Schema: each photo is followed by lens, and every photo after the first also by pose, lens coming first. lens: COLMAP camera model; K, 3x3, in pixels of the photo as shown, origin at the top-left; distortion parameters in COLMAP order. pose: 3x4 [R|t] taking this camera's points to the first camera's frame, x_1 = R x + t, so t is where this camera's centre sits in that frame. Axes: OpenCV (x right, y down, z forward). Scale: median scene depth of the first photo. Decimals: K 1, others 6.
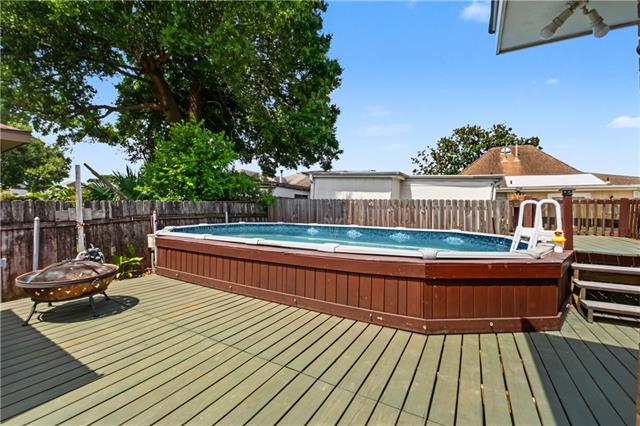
lens RADIAL K [[264.8, 0, 322.4], [0, 264.8, 210.4], [0, 0, 1]] dist [-0.010061, -0.000550]
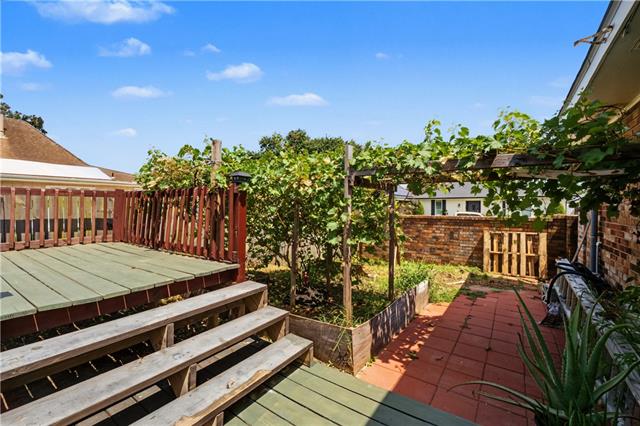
lens RADIAL K [[264.8, 0, 322.4], [0, 264.8, 210.4], [0, 0, 1]] dist [-0.010061, -0.000550]
pose [[0.095640, -0.010272, 0.995363, 0.447886], [0.013189, 0.999872, 0.009051, 0.013336], [-0.995329, 0.012263, 0.095763, 0.337329]]
